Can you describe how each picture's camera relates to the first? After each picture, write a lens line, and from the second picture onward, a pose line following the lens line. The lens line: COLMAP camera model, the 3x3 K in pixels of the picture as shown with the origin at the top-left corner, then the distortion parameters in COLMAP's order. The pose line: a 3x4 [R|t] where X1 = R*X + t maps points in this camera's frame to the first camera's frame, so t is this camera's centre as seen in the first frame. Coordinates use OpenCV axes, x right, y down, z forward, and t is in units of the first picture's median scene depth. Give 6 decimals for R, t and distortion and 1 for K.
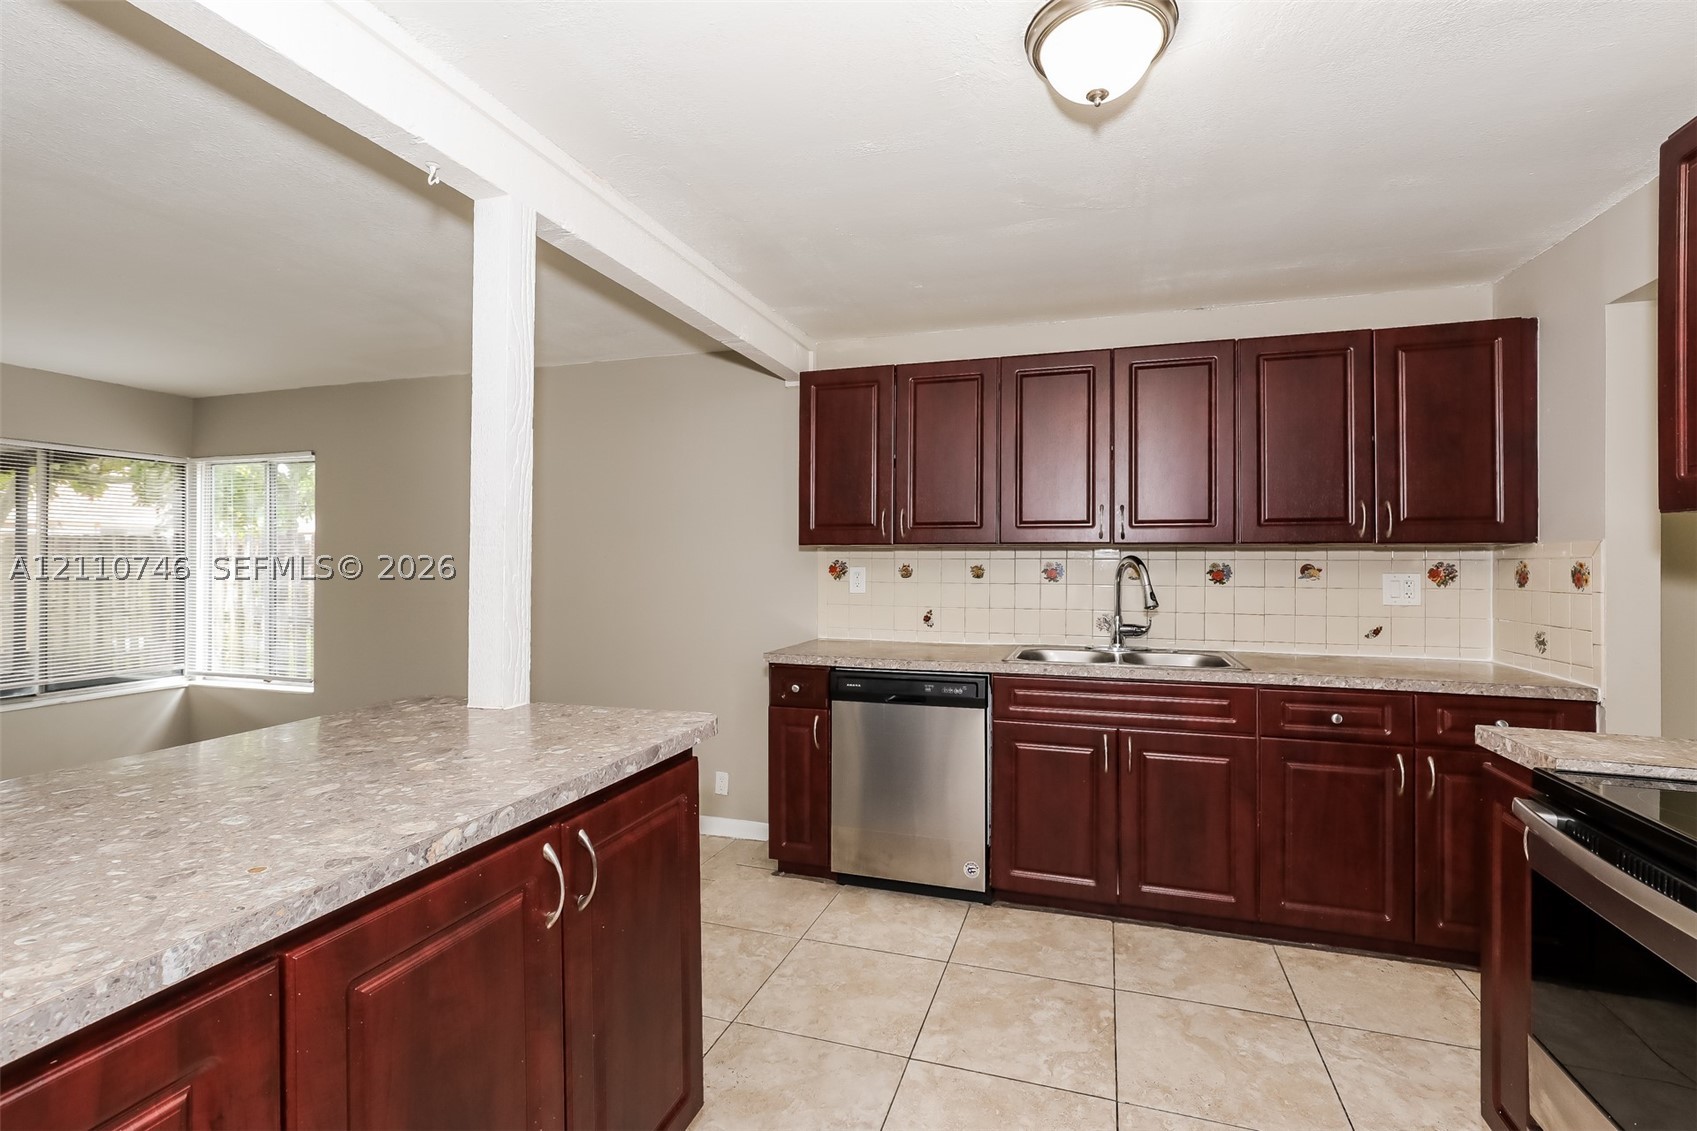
lens RADIAL K [[775.6, 0, 853.5], [0, 775.6, 561.2], [0, 0, 1]] dist [0.004459, 0.001052]
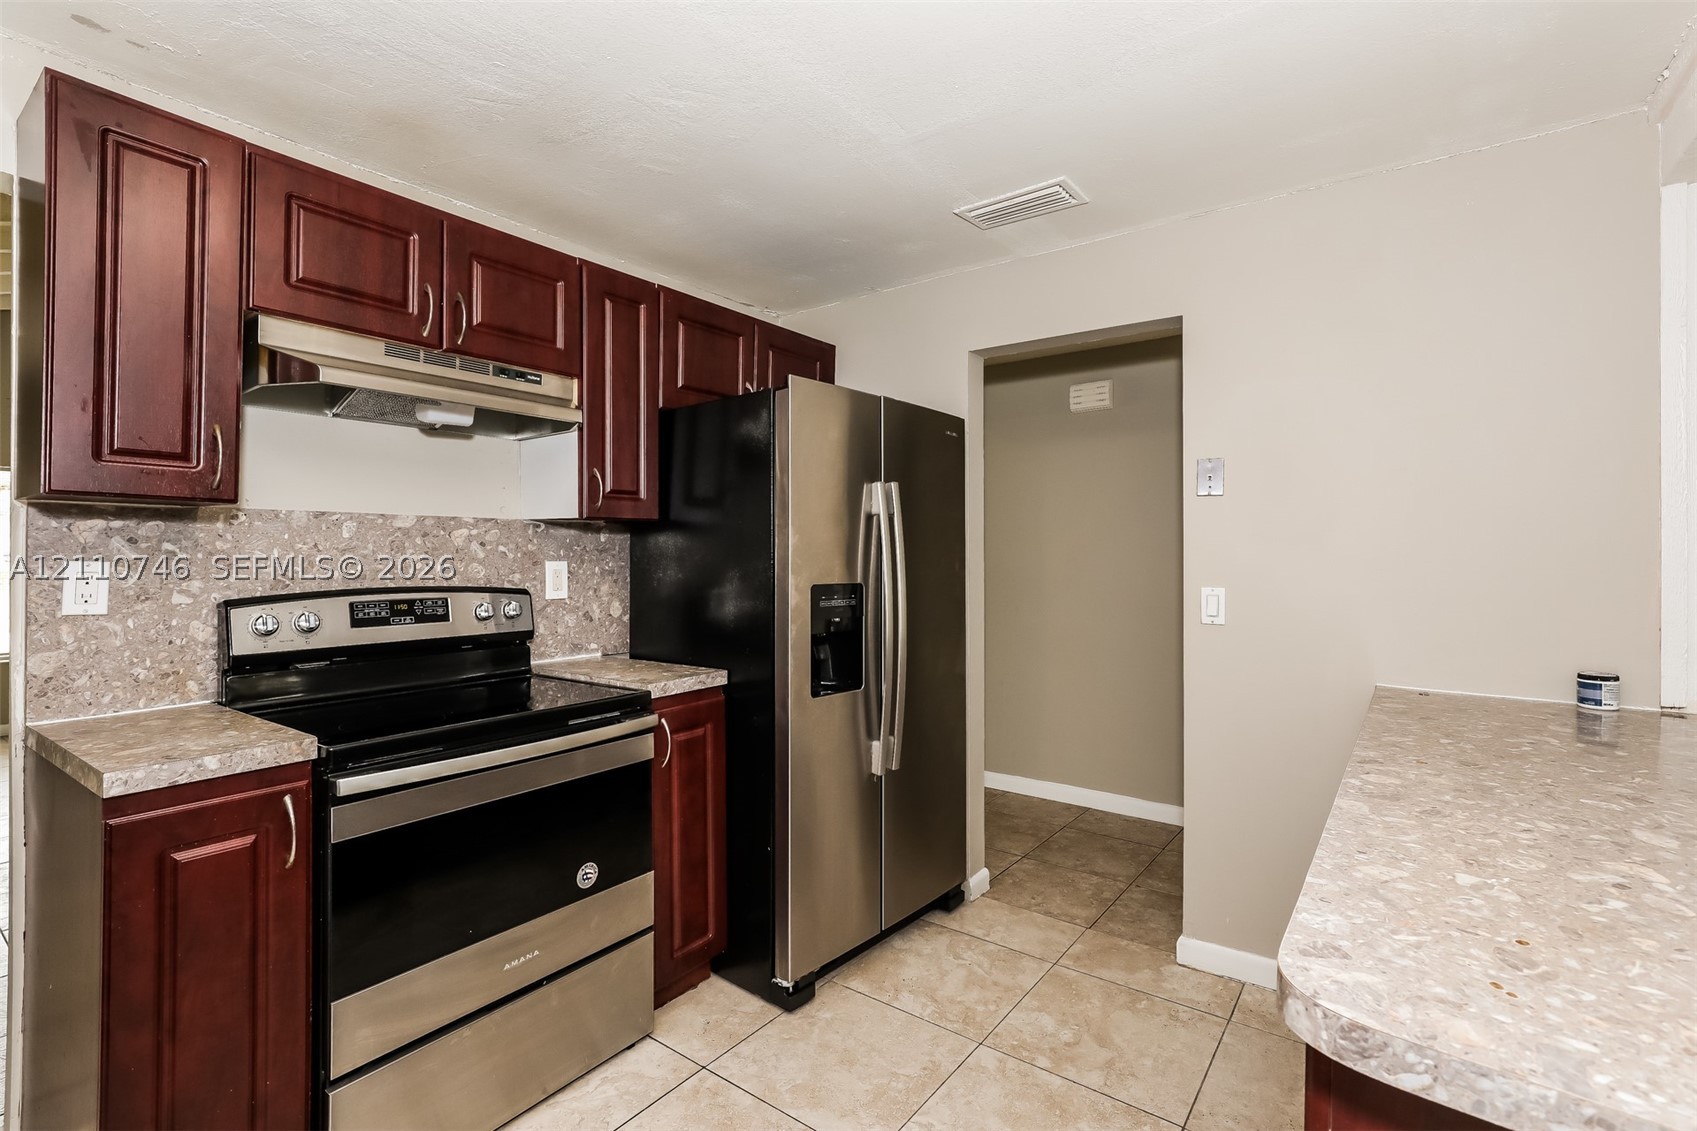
lens RADIAL K [[775.6, 0, 851.7], [0, 775.6, 550.3], [0, 0, 1]] dist [0.004459, 0.001052]
pose [[-0.948169, -0.008374, 0.317655, -0.482961], [-0.008572, 0.999963, 0.000774, -0.008303], [-0.317650, -0.001989, -0.948206, 2.008144]]
